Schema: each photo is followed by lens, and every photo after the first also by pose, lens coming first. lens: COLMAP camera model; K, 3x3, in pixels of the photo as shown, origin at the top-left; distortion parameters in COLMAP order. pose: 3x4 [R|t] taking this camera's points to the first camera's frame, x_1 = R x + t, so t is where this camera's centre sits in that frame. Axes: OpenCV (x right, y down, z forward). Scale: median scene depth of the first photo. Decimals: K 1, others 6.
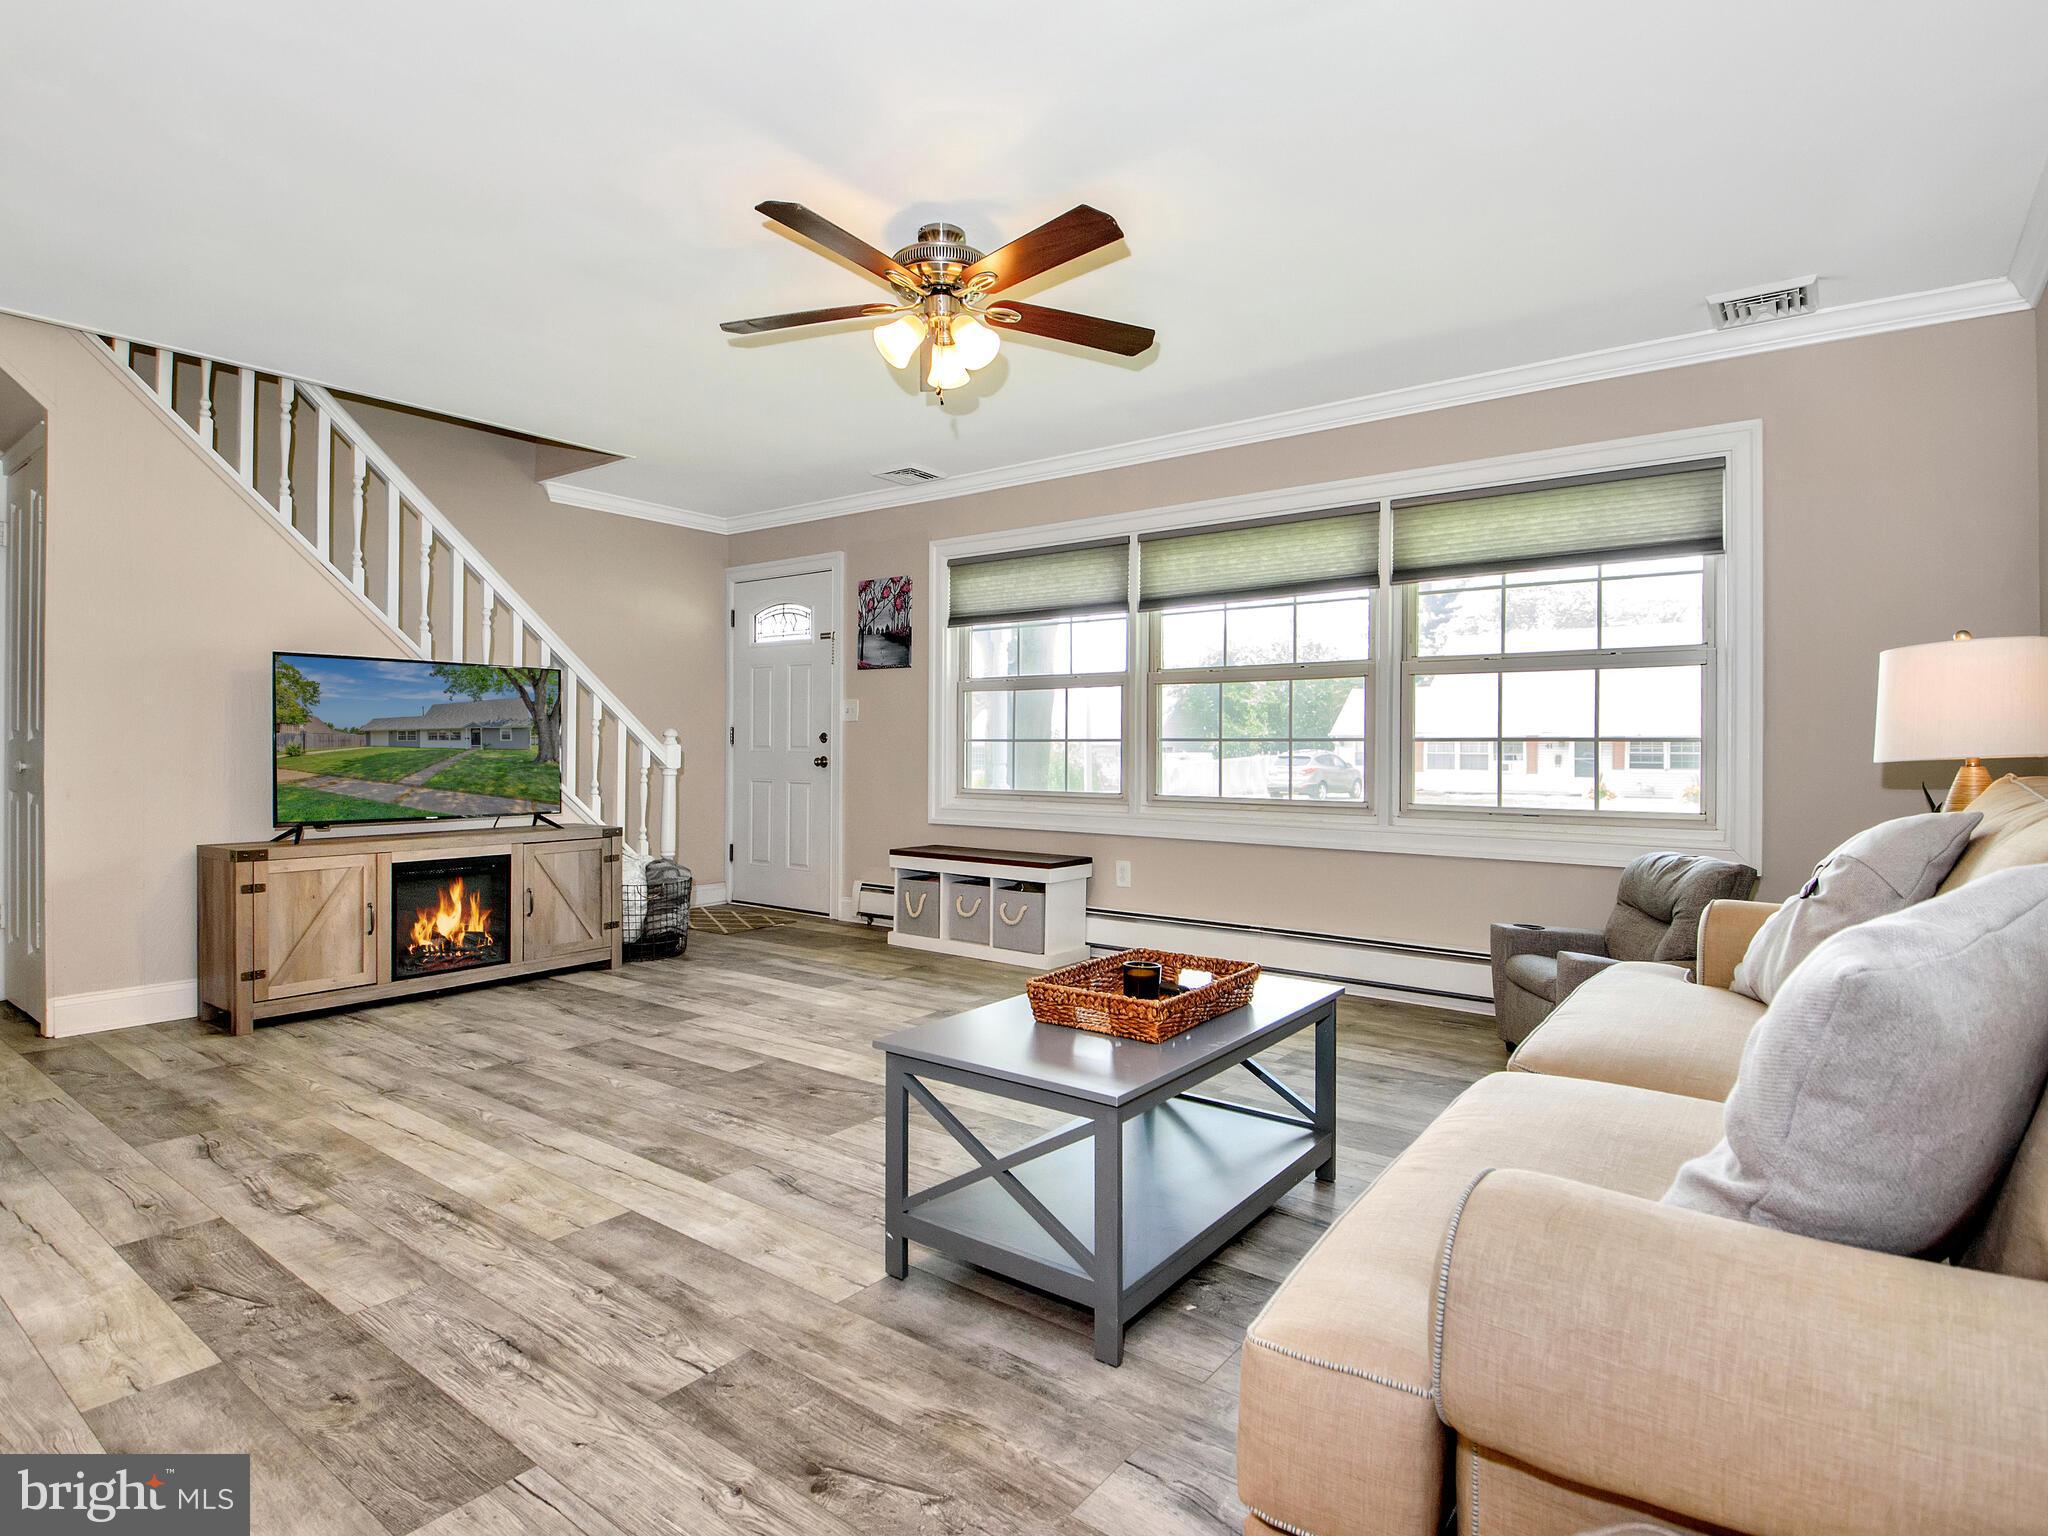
lens RADIAL K [[1050.5, 0, 1073.7], [0, 1050.5, 762.3], [0, 0, 1]] dist [-0.002084, -0.020415]
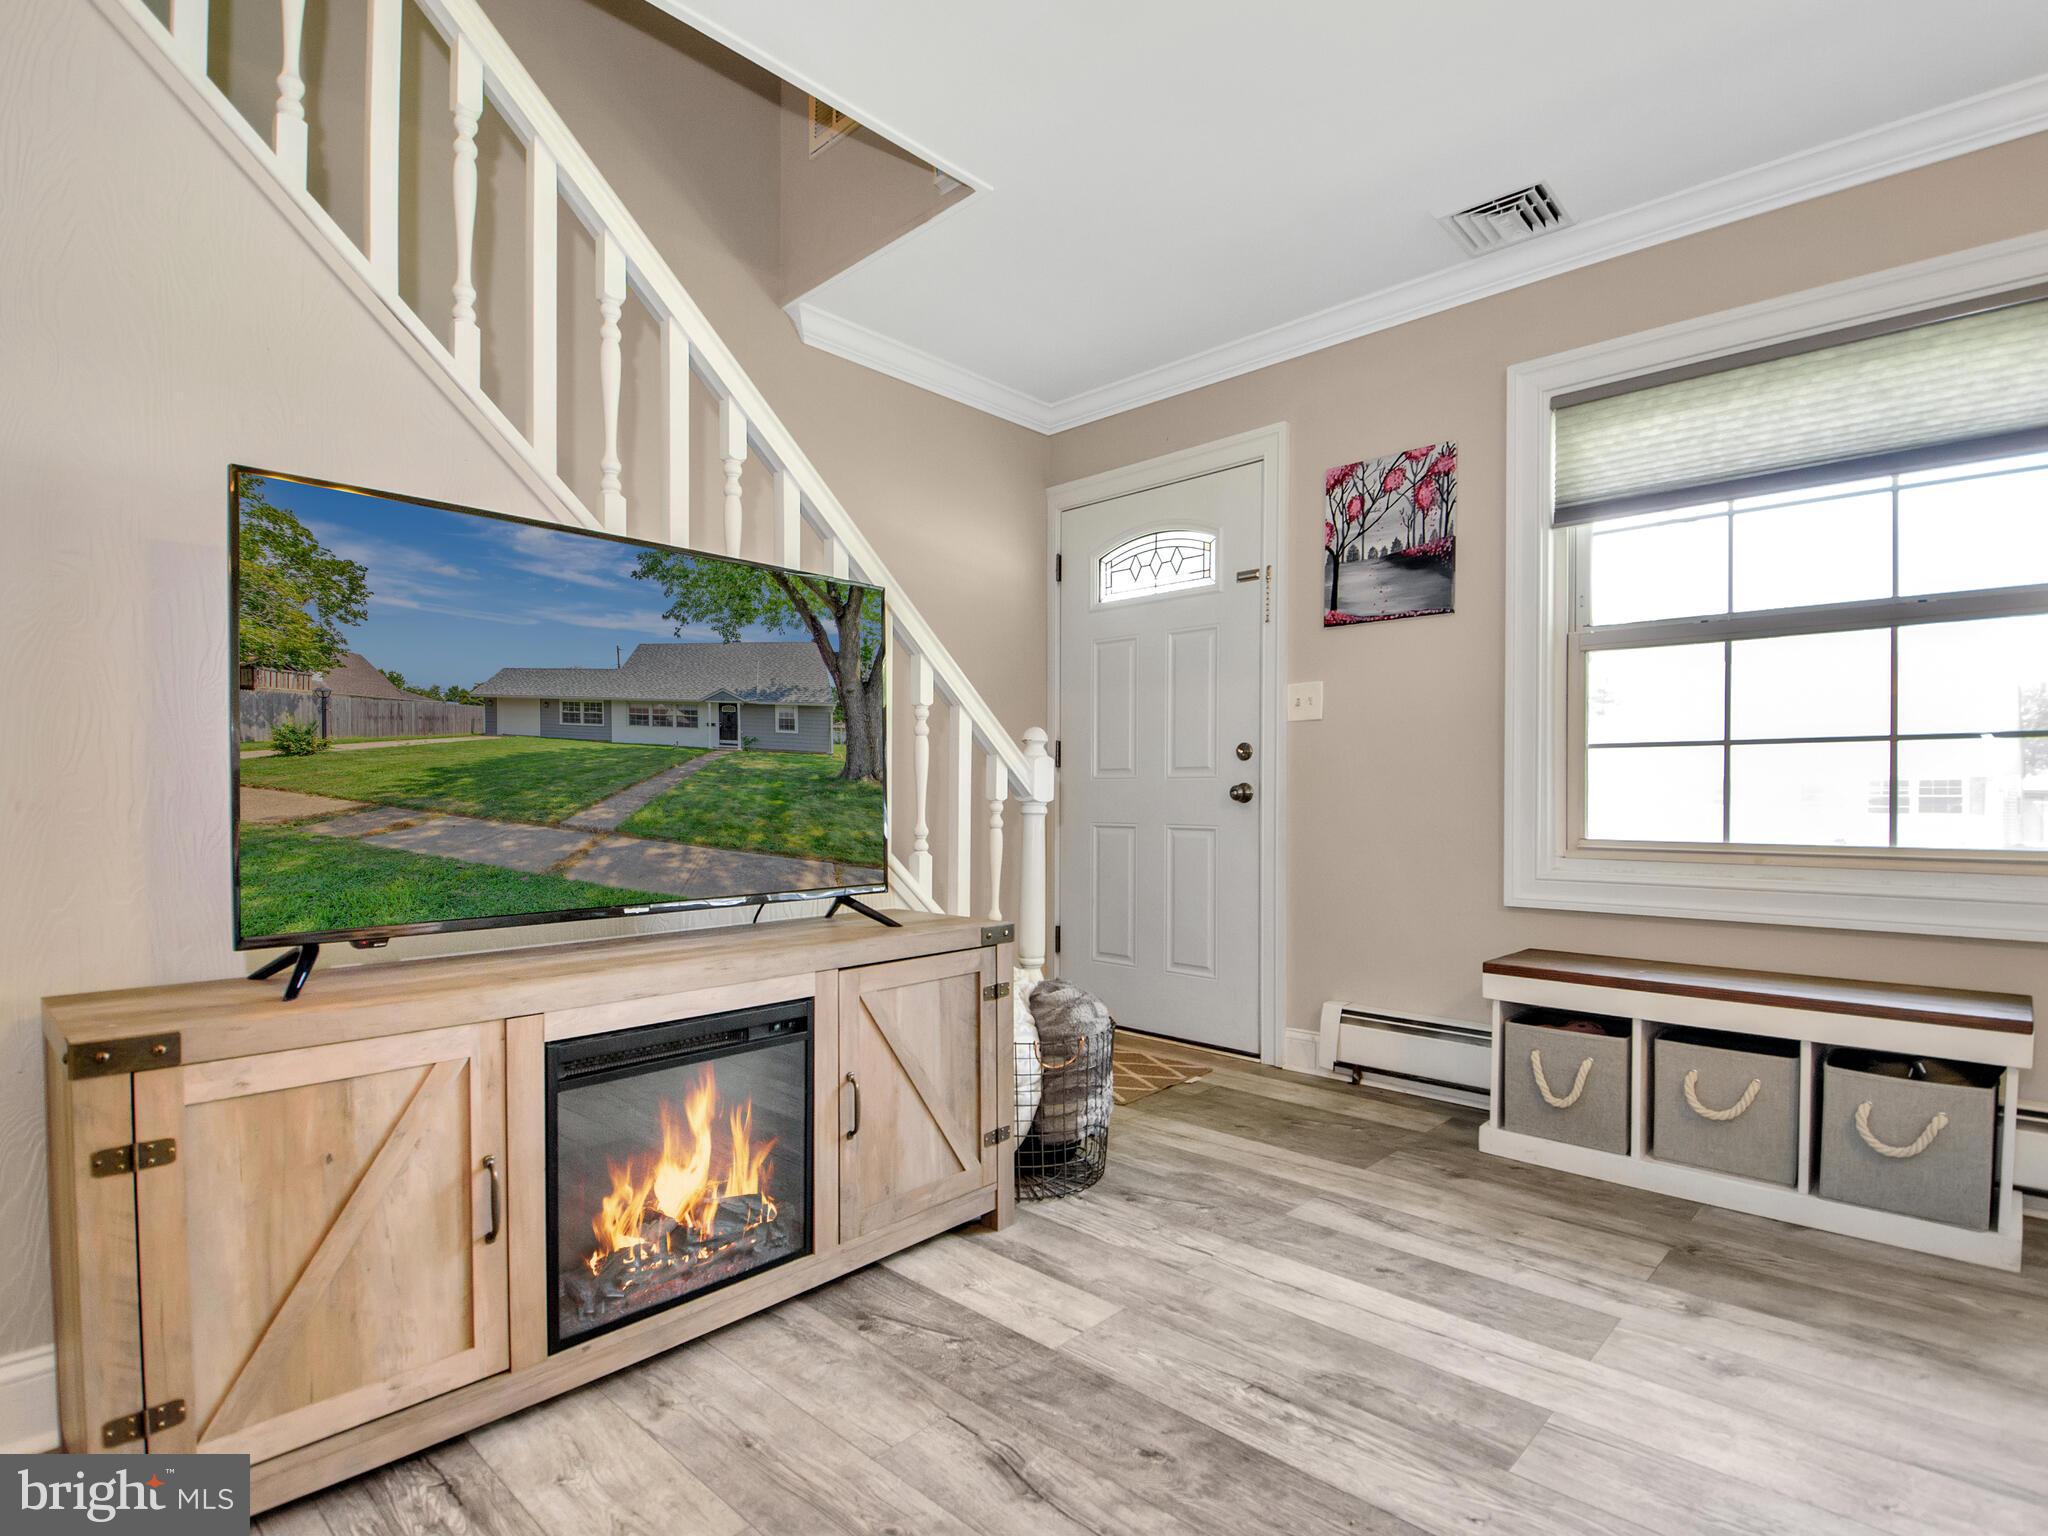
lens RADIAL K [[996.2, 0, 1023.6], [0, 996.2, 818.4], [0, 0, 1]] dist [0.031675, -0.041005]
pose [[0.989353, -0.000028, -0.145537, -0.402822], [0.001142, 0.999971, 0.007567, 0.013774], [0.145532, -0.007653, 0.989324, 0.627082]]
